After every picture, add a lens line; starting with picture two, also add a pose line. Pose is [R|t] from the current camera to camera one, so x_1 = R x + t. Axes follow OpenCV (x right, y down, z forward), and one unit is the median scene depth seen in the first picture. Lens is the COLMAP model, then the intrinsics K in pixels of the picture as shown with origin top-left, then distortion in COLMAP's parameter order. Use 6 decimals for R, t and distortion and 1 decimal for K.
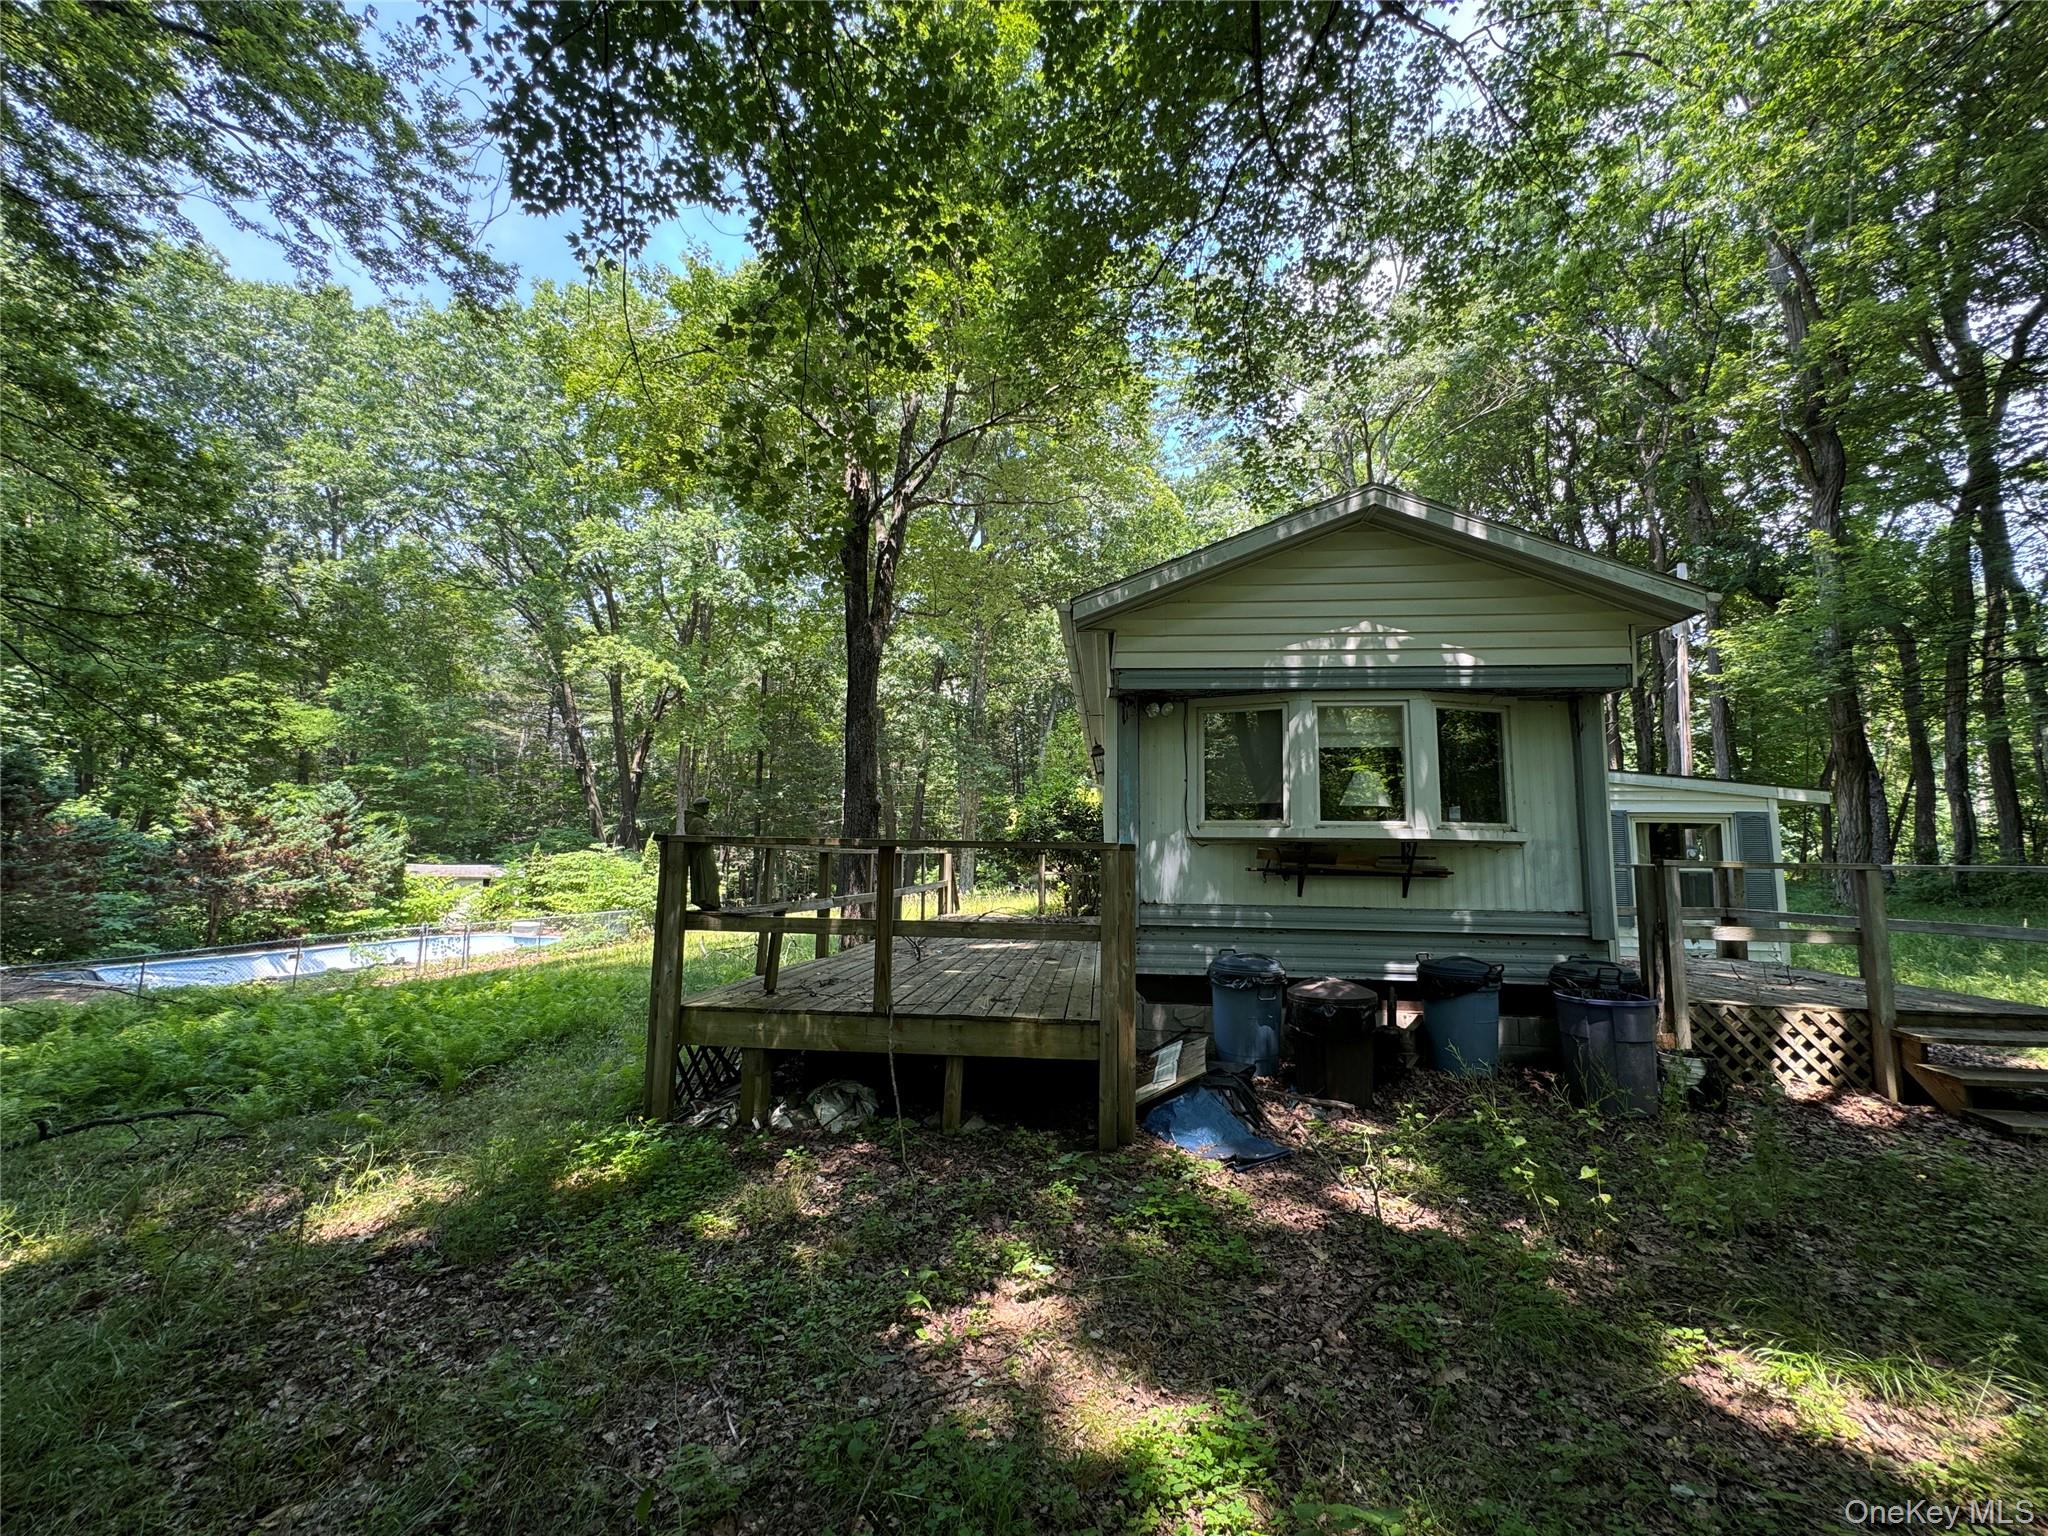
lens RADIAL K [[813.7, 0, 1024.0], [0, 813.7, 768.0], [0, 0, 1]] dist [0.000482, 0.000290]
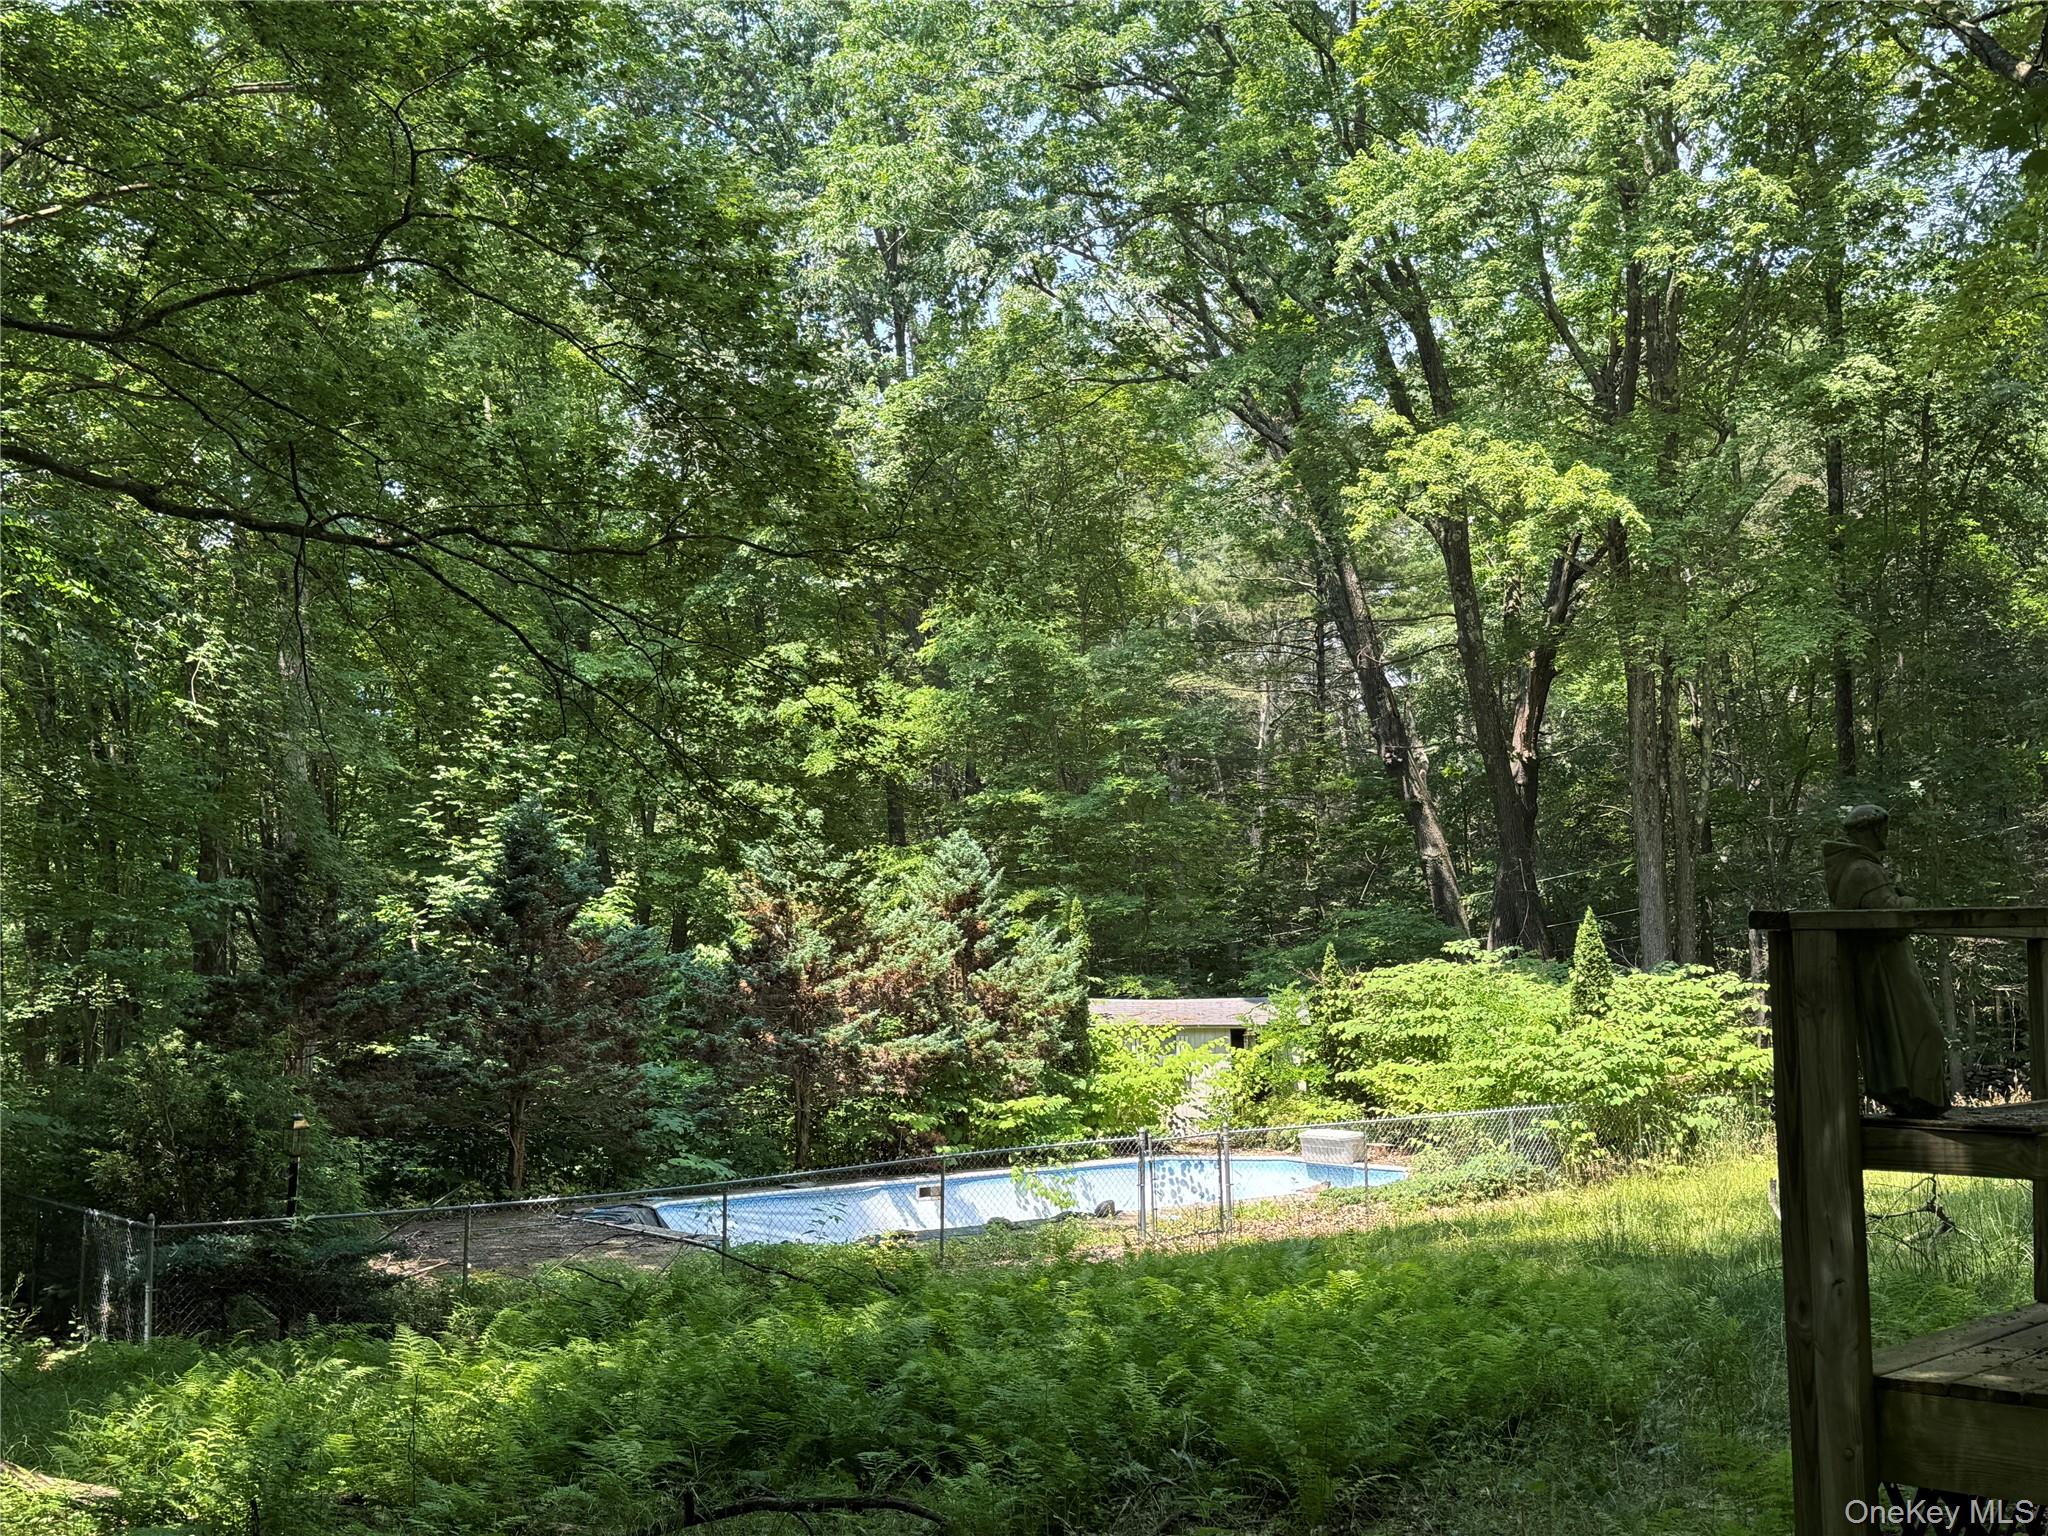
lens RADIAL K [[2182.5, 0, 1024.0], [0, 2182.5, 768.0], [0, 0, 1]] dist [0.150068, -0.007249]
pose [[0.785285, -0.085540, -0.613197, -0.012612], [0.097777, 0.995115, -0.013600, 0.000393], [0.611365, -0.049277, 0.789813, 0.000842]]
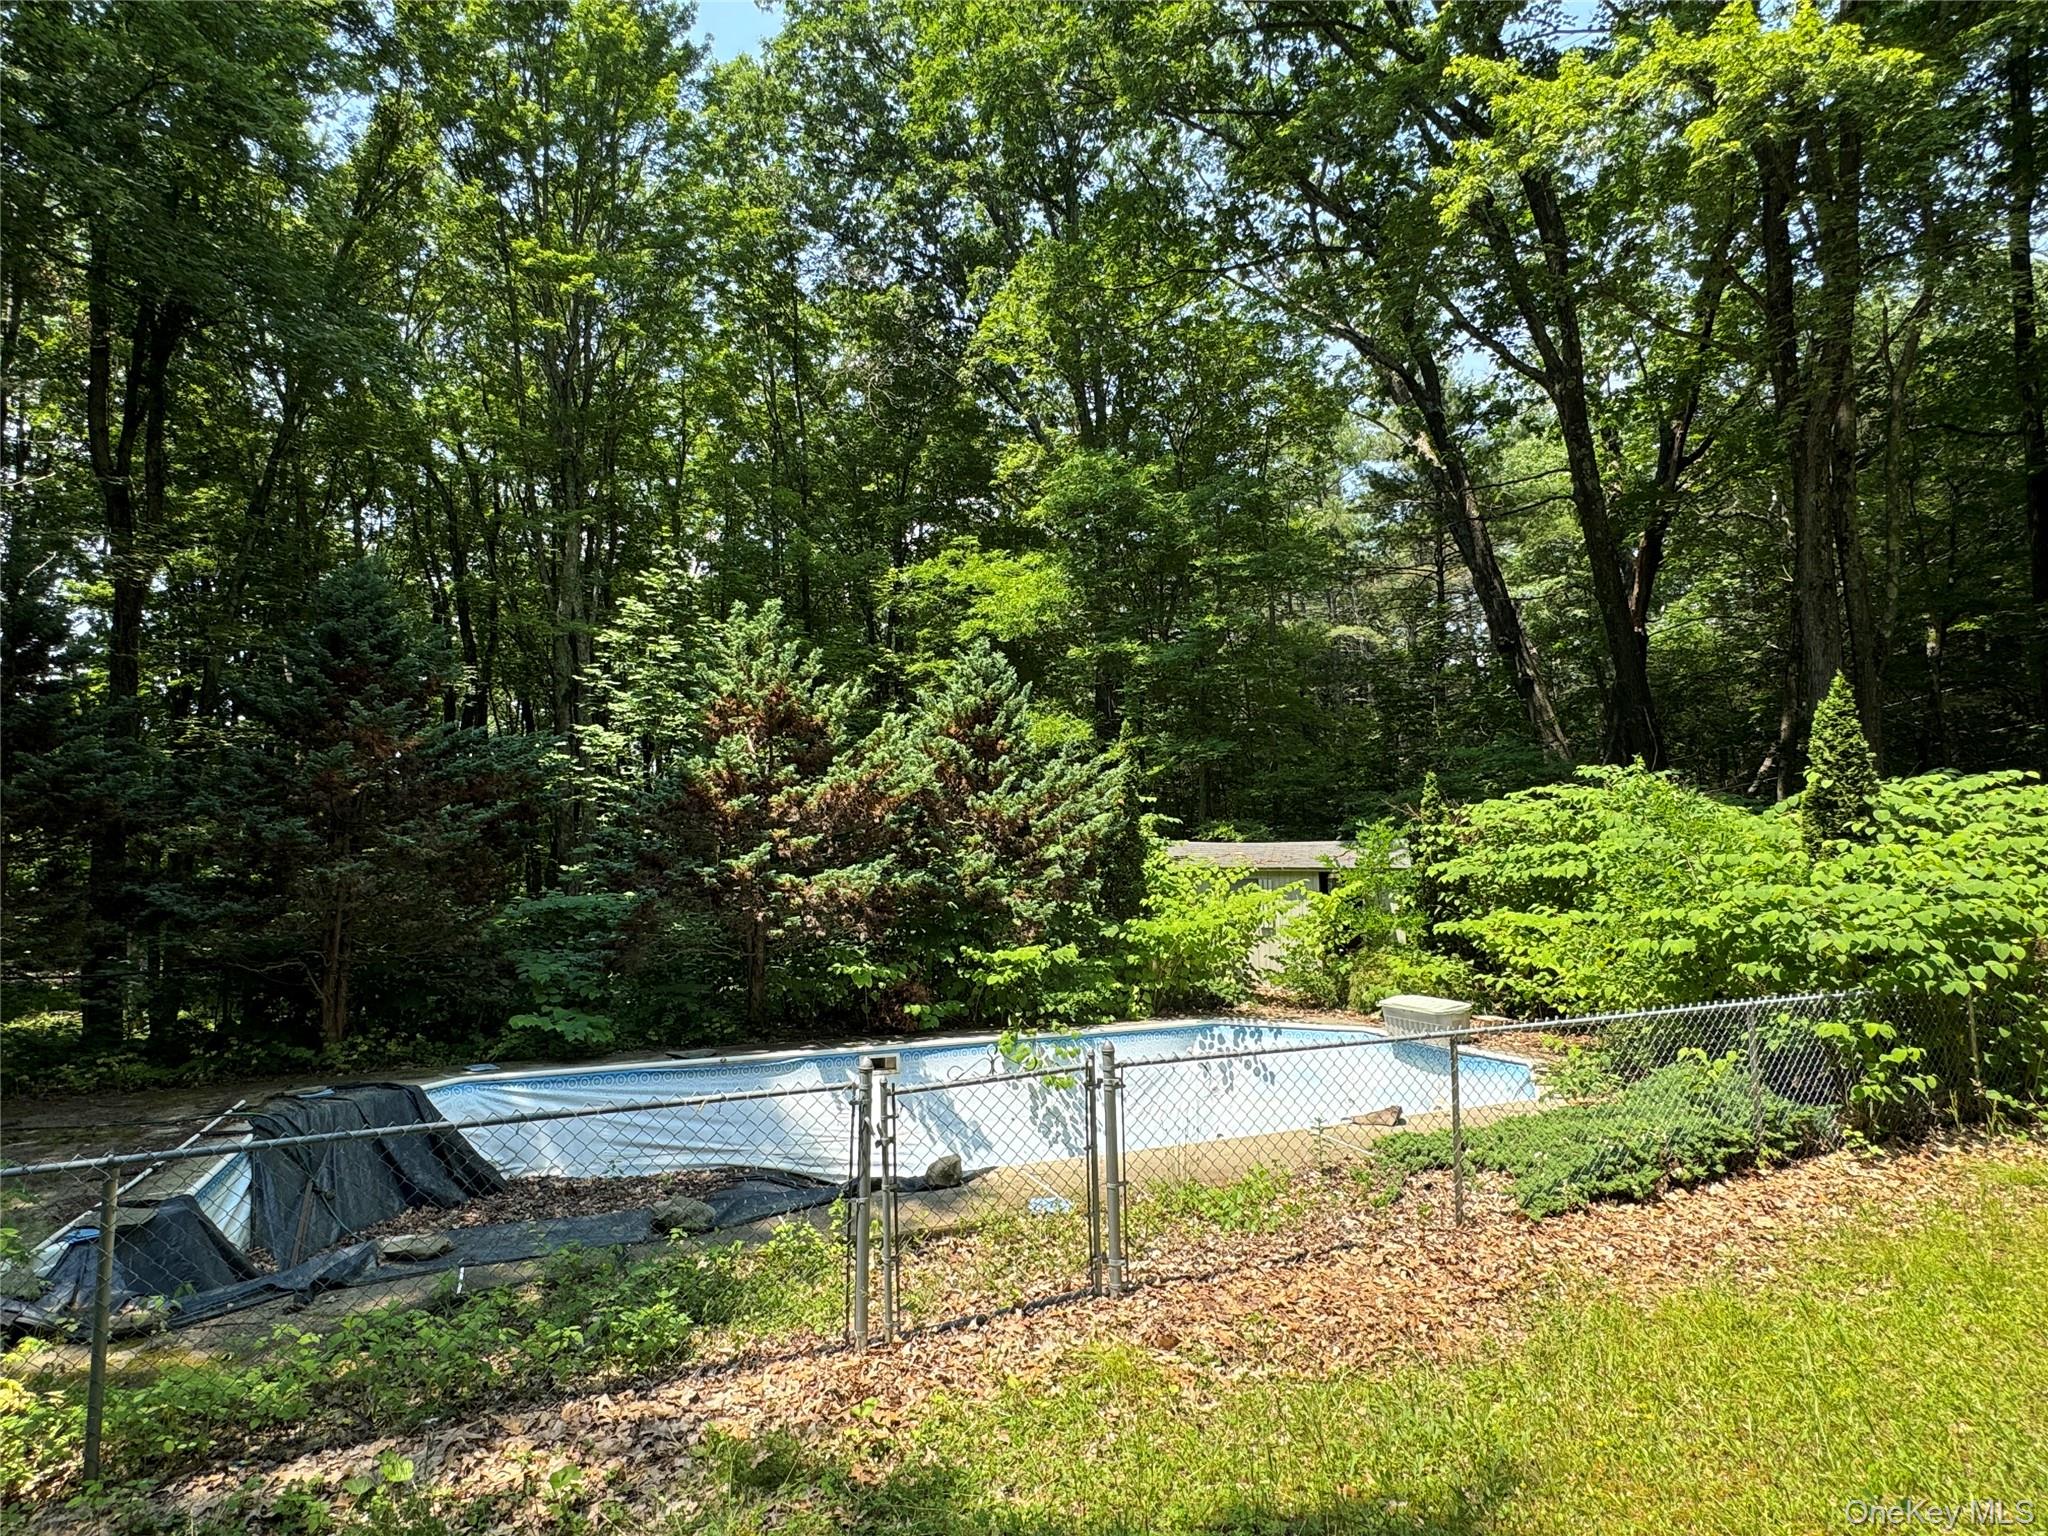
lens RADIAL K [[1098.5, 0, 1024.0], [0, 1098.5, 768.0], [0, 0, 1]] dist [-0.017391, -0.000170]
pose [[0.612026, -0.086949, -0.786044, -0.333360], [0.103209, 0.994219, -0.029616, 0.088455], [0.784074, -0.063001, 0.617461, 0.572075]]
